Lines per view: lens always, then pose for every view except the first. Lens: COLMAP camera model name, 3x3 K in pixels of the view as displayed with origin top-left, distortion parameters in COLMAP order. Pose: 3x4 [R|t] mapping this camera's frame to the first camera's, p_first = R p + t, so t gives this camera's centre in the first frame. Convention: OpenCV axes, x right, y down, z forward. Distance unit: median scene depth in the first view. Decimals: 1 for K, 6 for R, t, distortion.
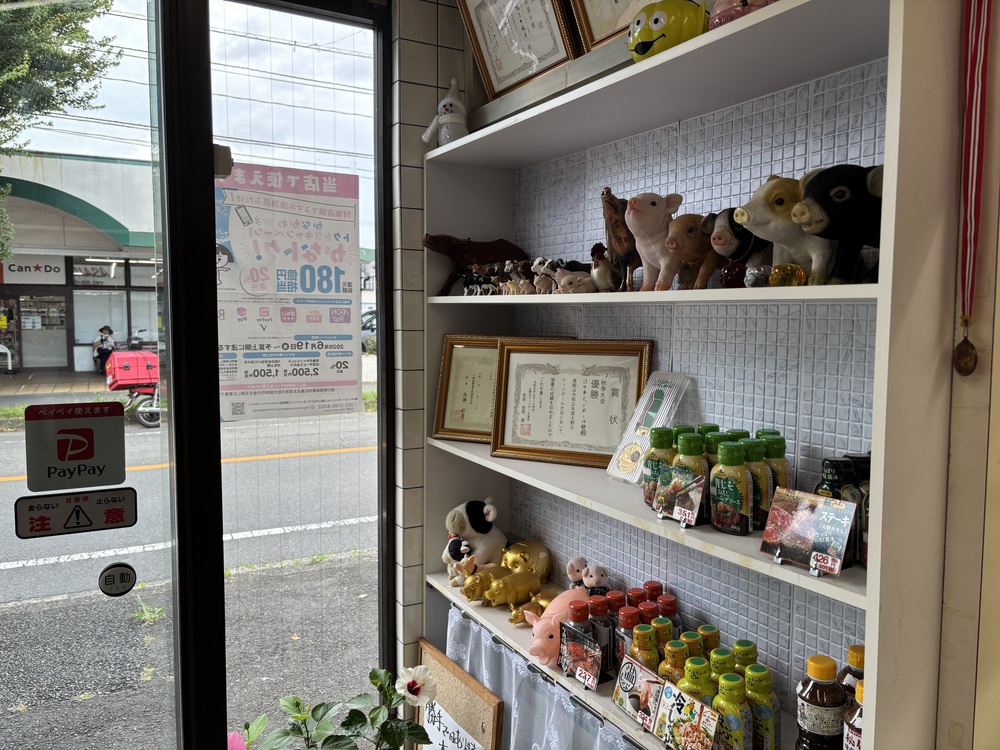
lens RADIAL K [[763.0, 0, 502.3], [0, 763.0, 372.3], [0, 0, 1]] dist [0.014877, 0.005610]
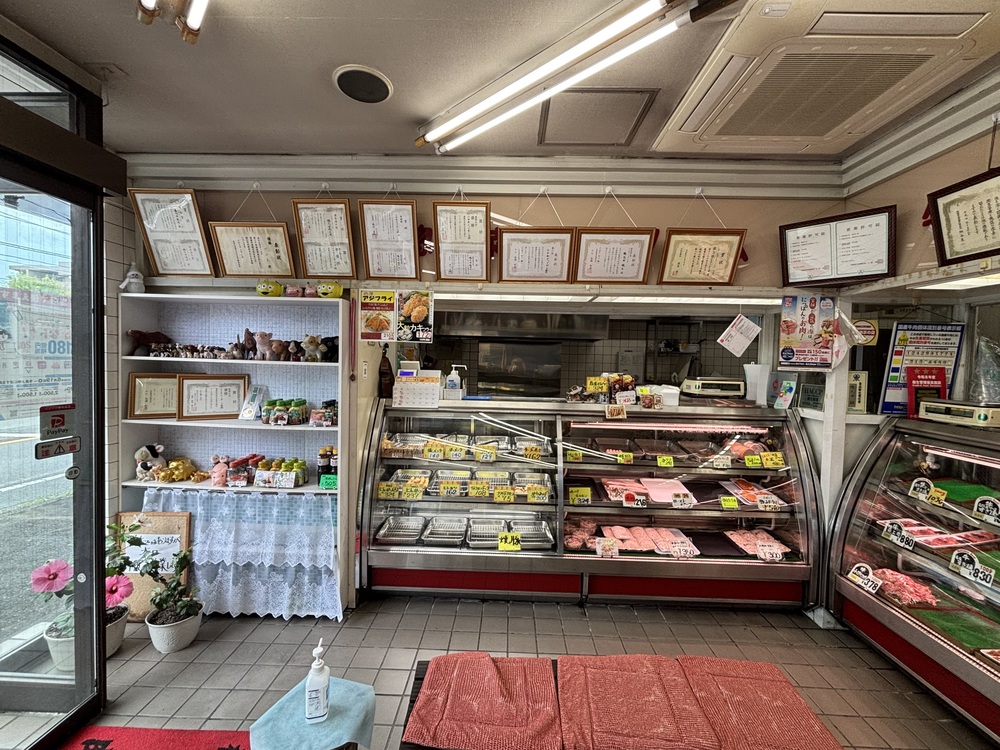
lens RADIAL K [[425.4, 0, 499.1], [0, 425.4, 374.6], [0, 0, 1]] dist [0.004629, 0.000378]
pose [[0.521190, -0.021554, 0.853168, -0.726904], [0.042549, 0.999094, -0.000752, 0.002626], [-0.852379, 0.036693, 0.521635, -0.726969]]
